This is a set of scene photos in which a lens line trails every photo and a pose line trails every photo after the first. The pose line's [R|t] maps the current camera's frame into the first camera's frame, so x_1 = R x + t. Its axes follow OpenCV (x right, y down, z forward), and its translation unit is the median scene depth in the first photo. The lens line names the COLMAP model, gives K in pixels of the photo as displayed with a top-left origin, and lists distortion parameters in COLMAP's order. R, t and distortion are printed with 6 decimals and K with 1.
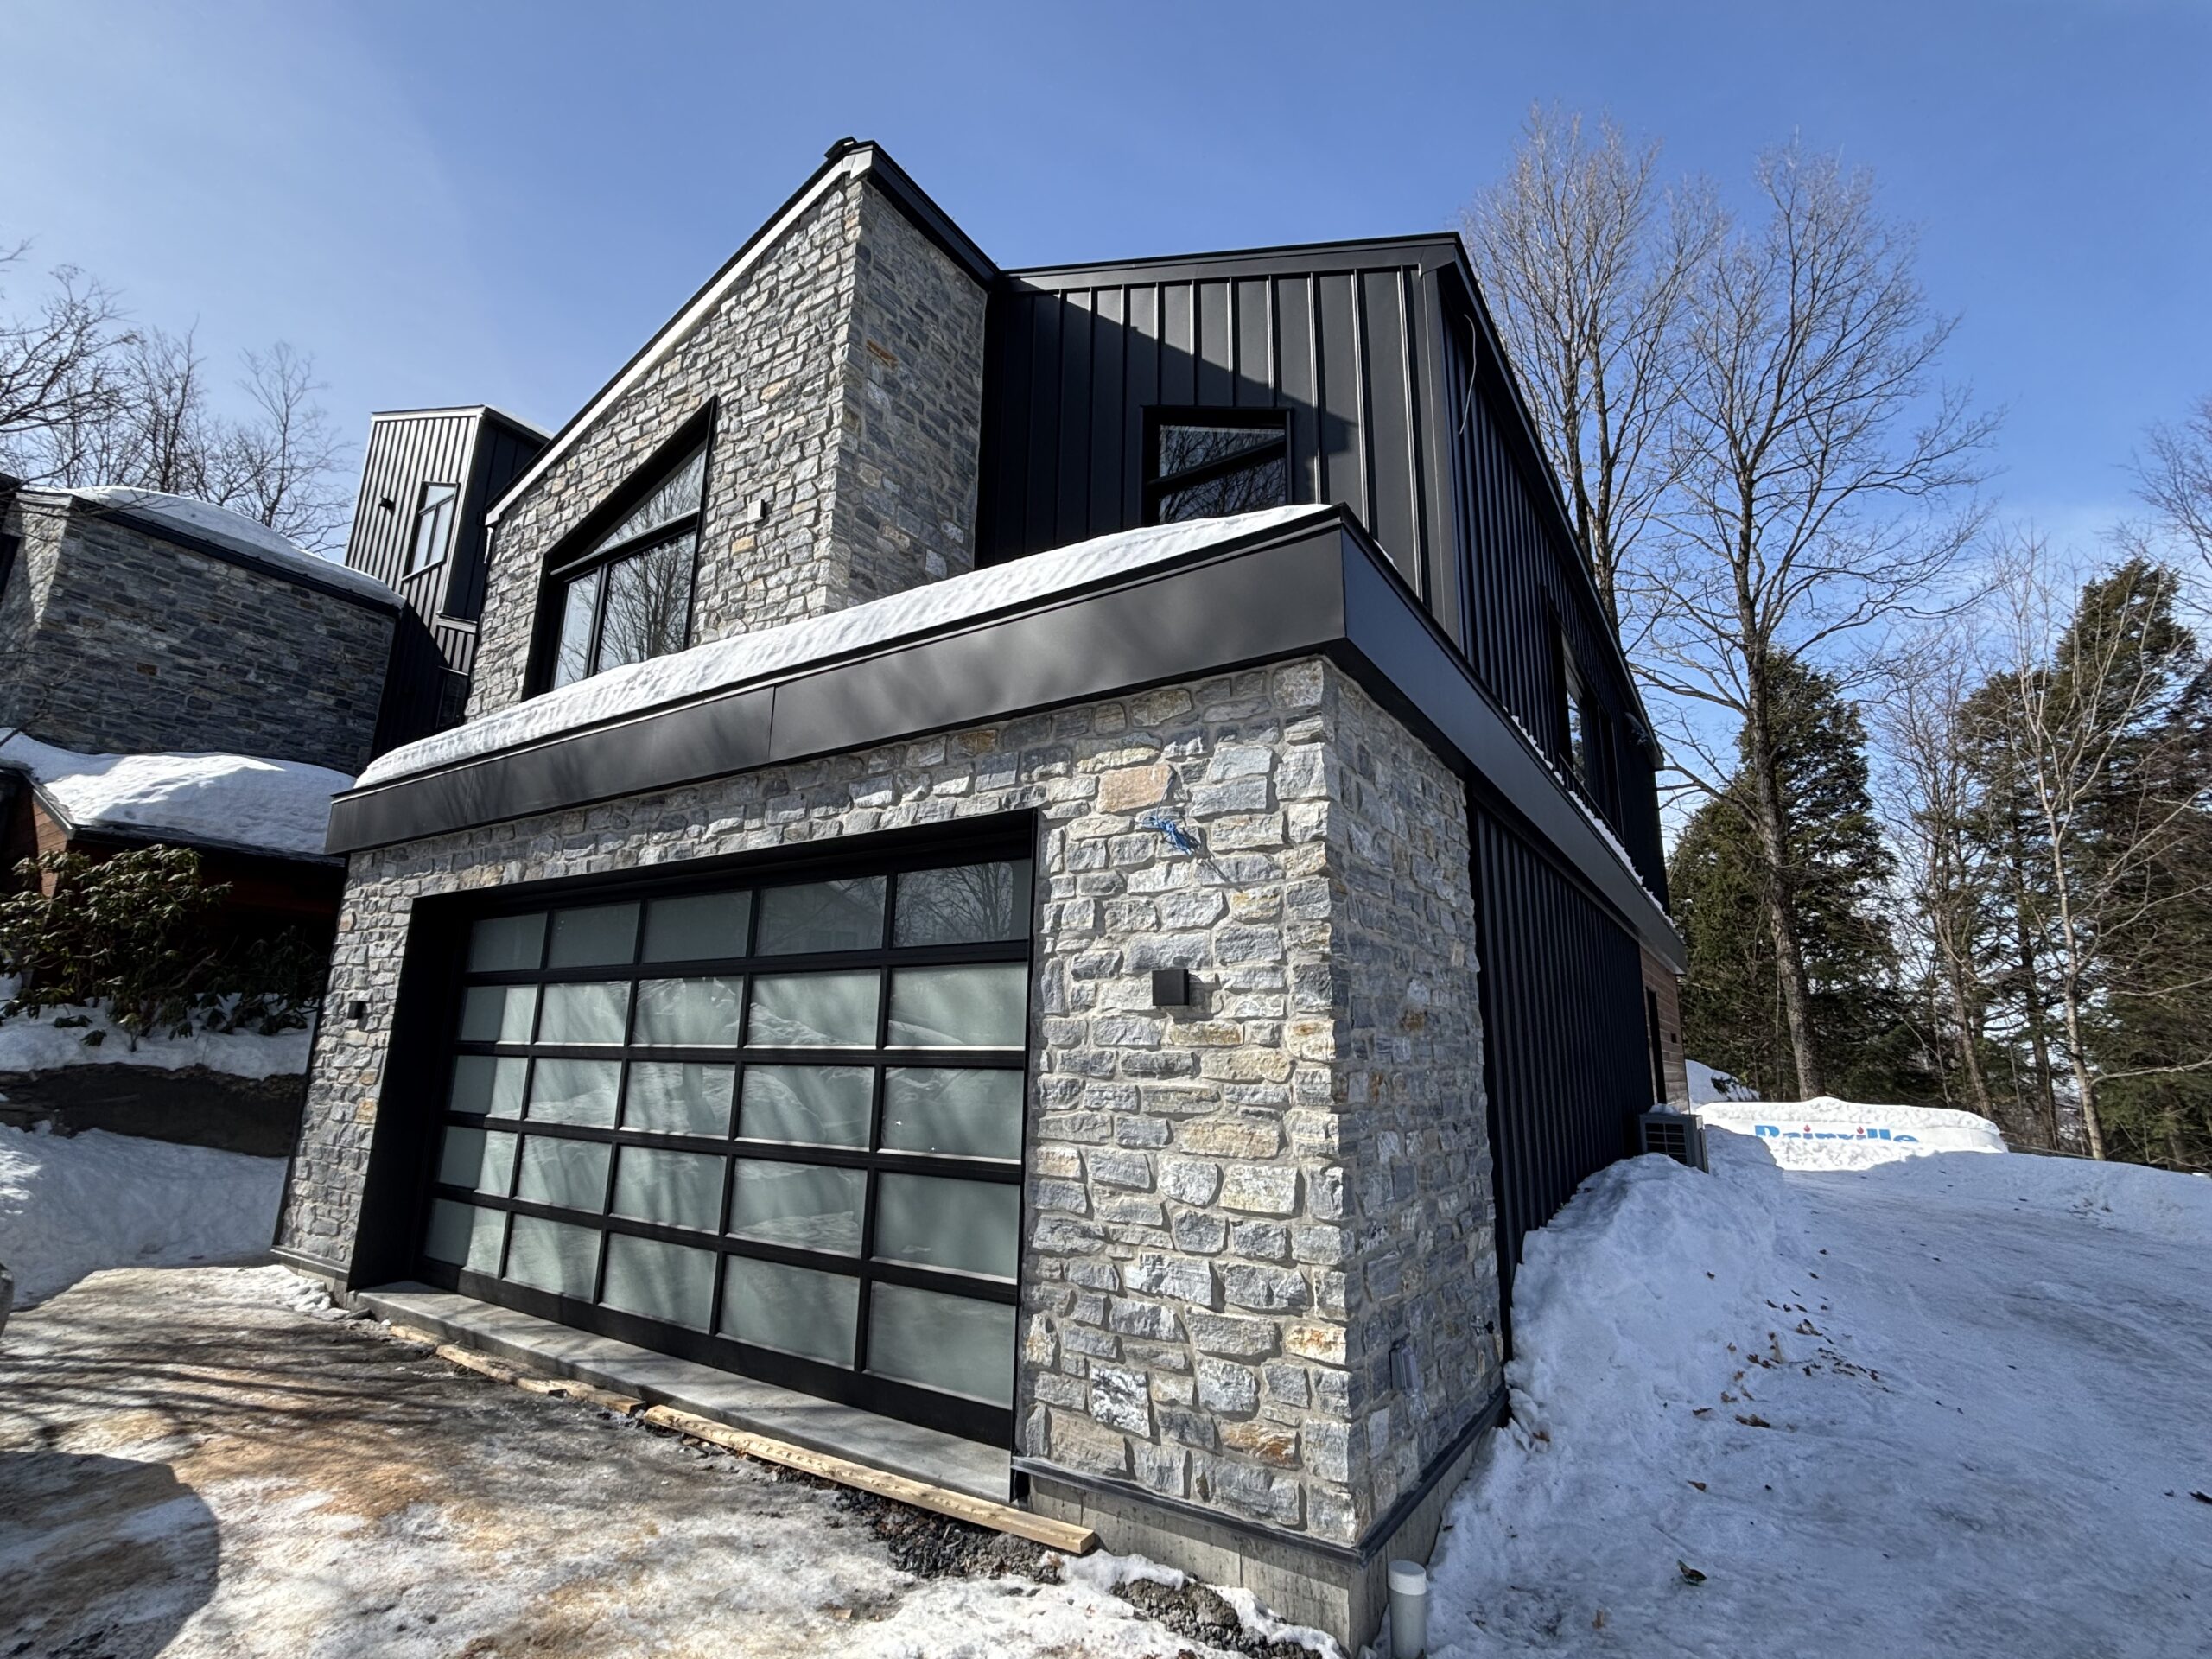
lens RADIAL K [[1002.5, 0, 1118.9], [0, 1002.5, 823.4], [0, 0, 1]] dist [0.011449, 0.000808]
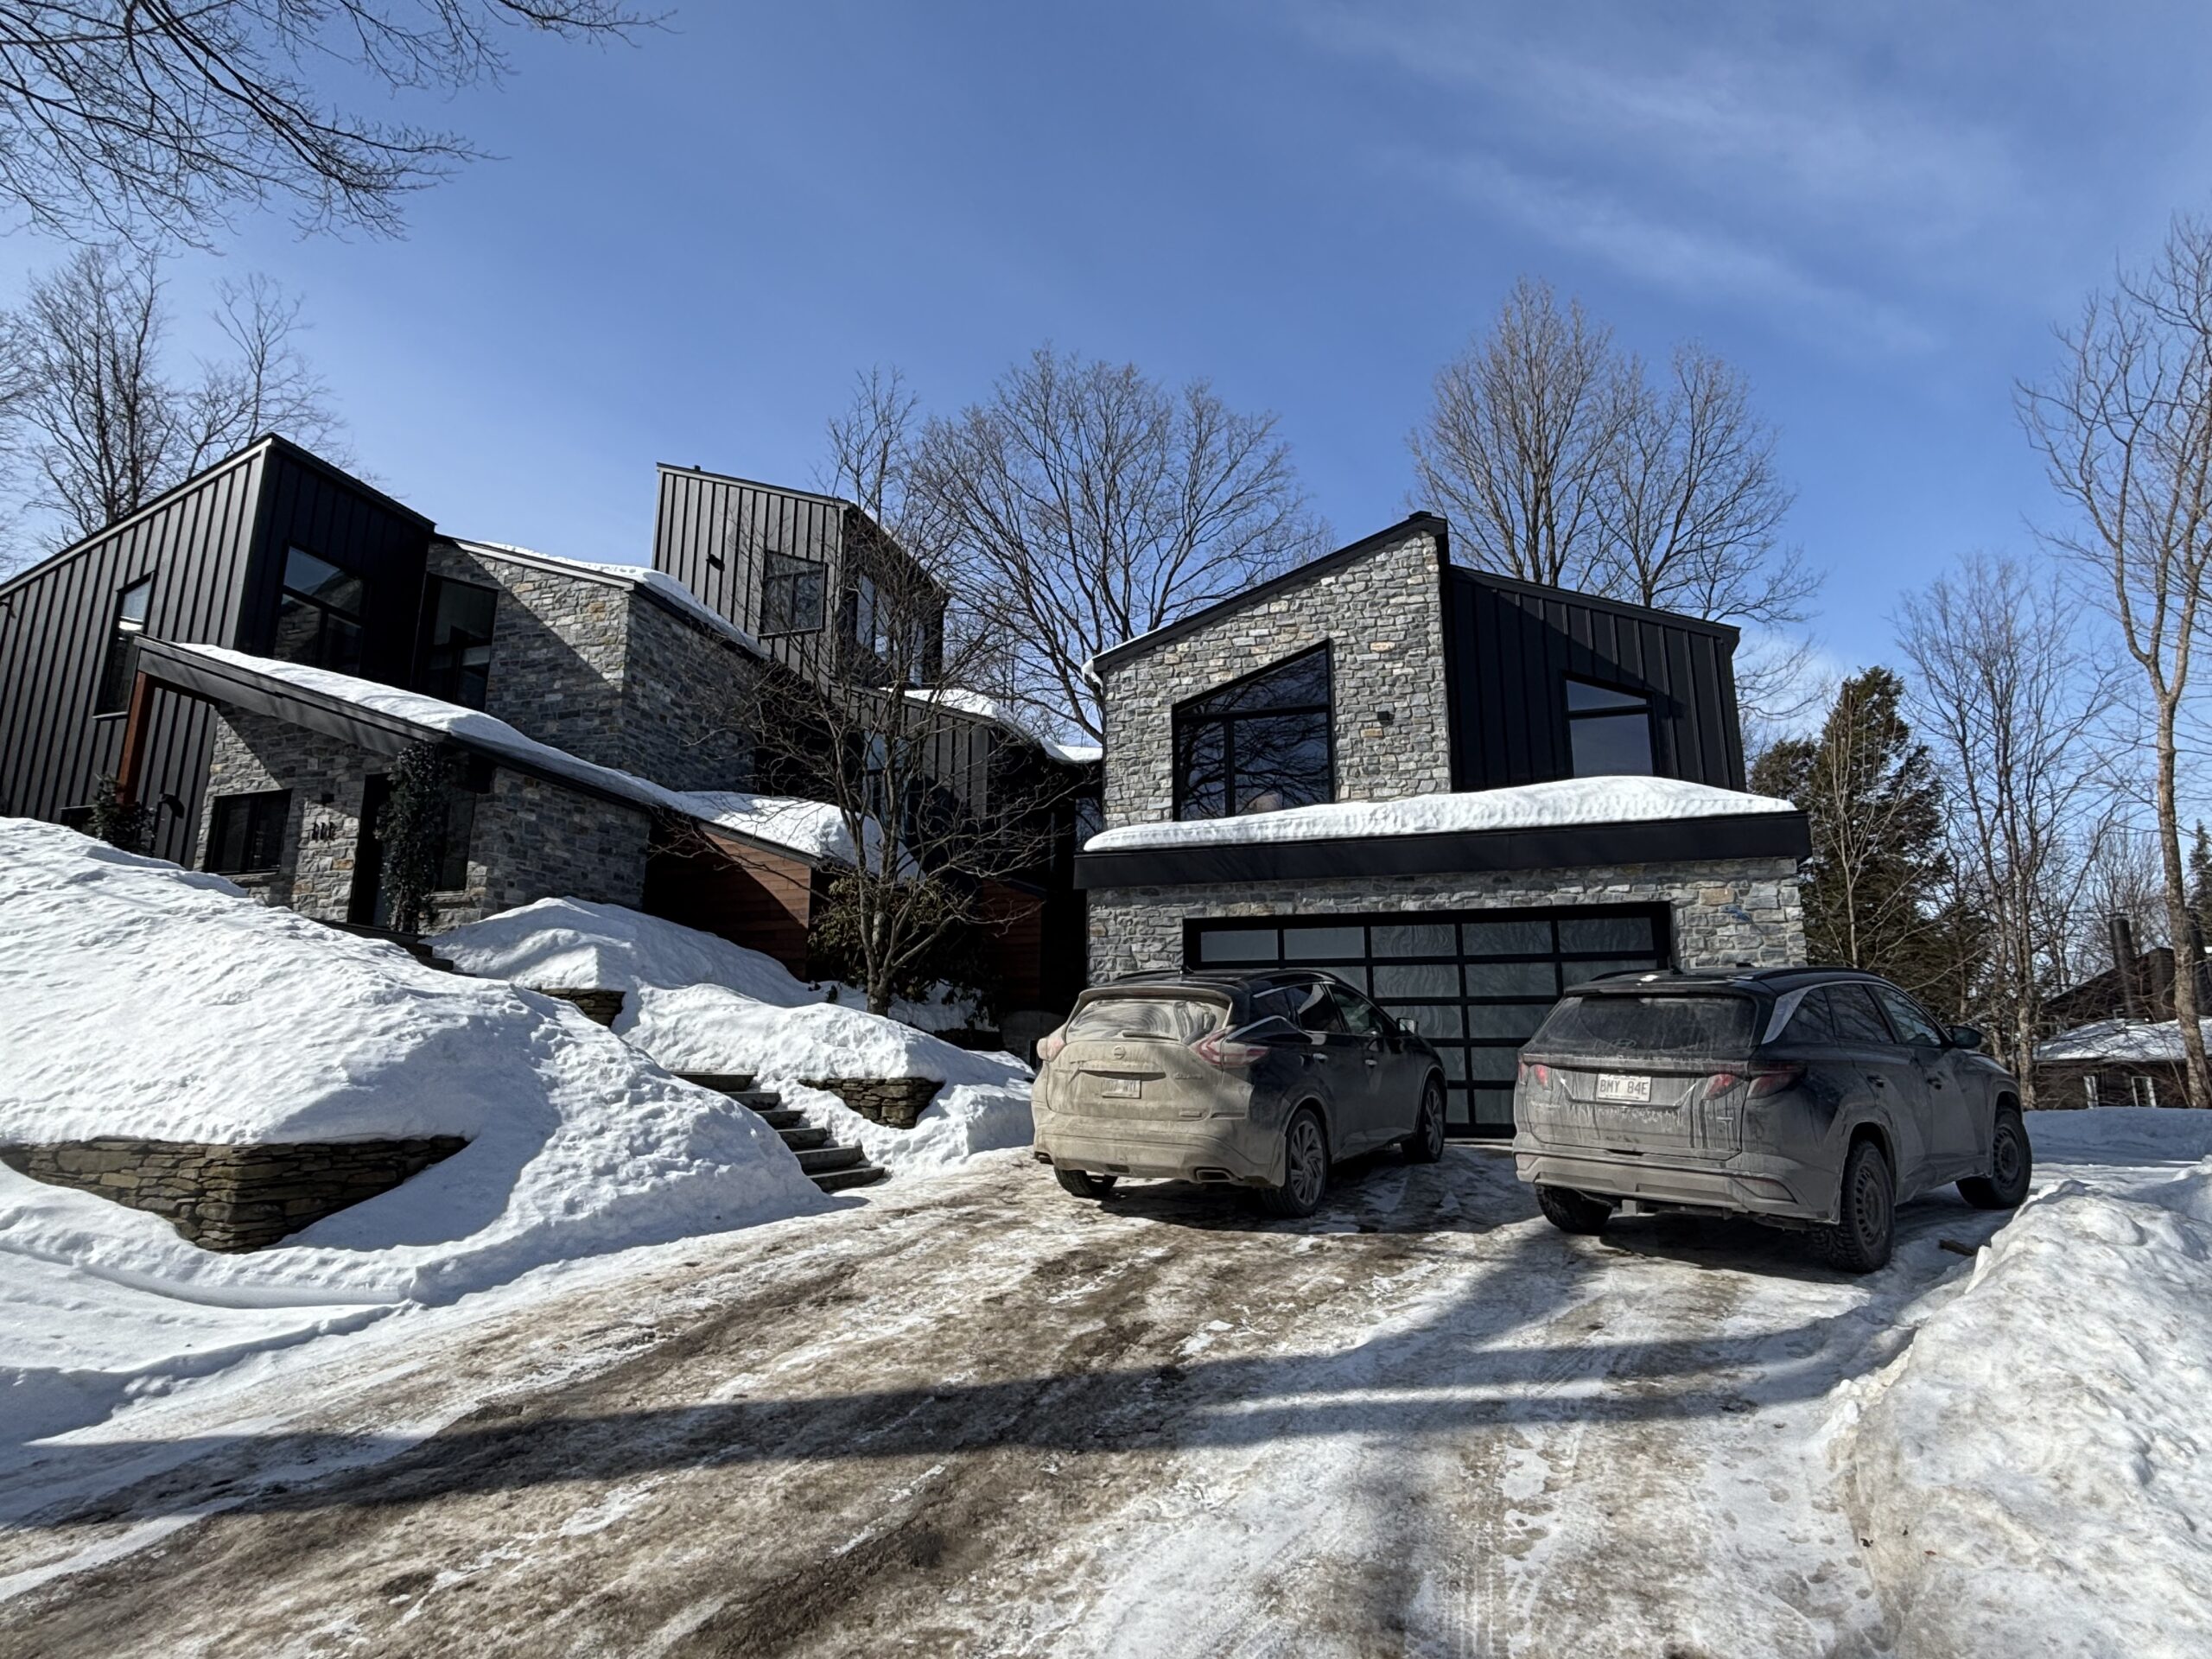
lens RADIAL K [[1190.8, 0, 1085.8], [0, 1190.8, 835.8], [0, 0, 1]] dist [0.015418, 0.000012]
pose [[0.967899, 0.037701, 0.248496, -1.804628], [-0.044436, 0.998780, 0.021547, -0.142044], [-0.247381, -0.031897, 0.968393, -1.259988]]
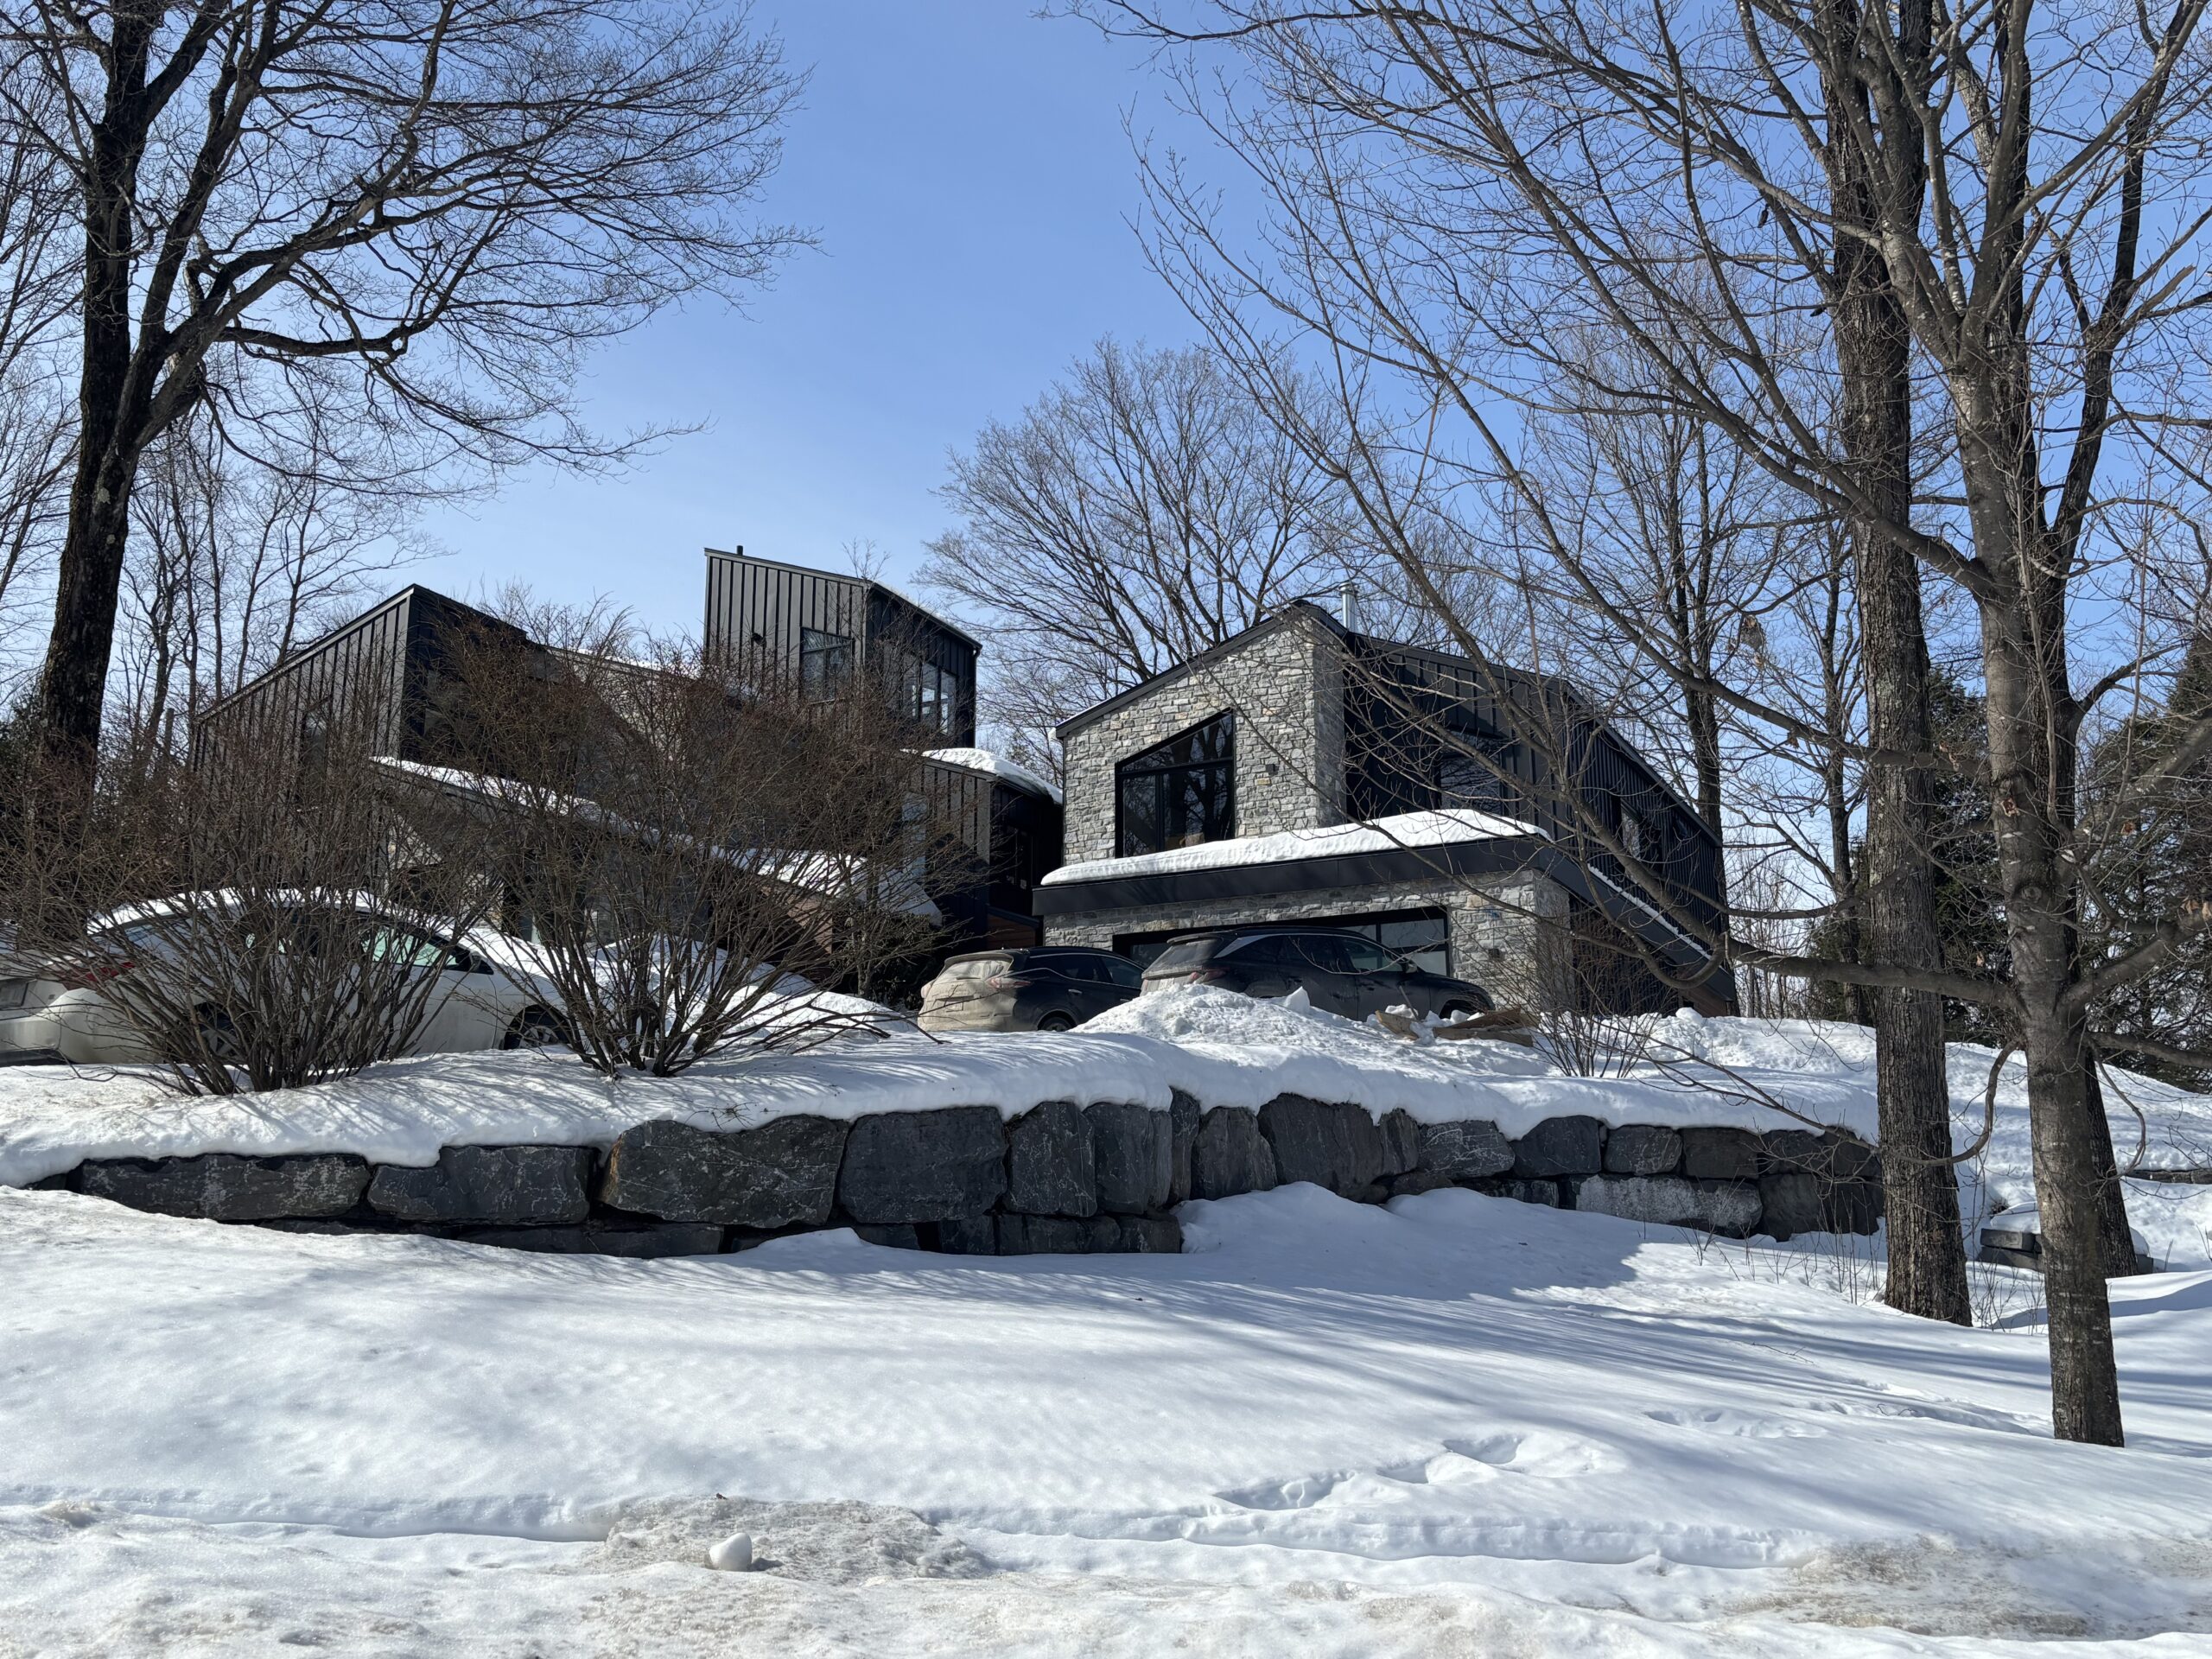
lens RADIAL K [[1971.0, 0, 1106.0], [0, 1971.0, 831.4], [0, 0, 1]] dist [0.135364, 0.001129]
pose [[0.995331, 0.003022, 0.096471, -1.480491], [-0.003071, 0.999995, 0.000362, -0.207286], [-0.096469, -0.000657, 0.995336, -4.397728]]
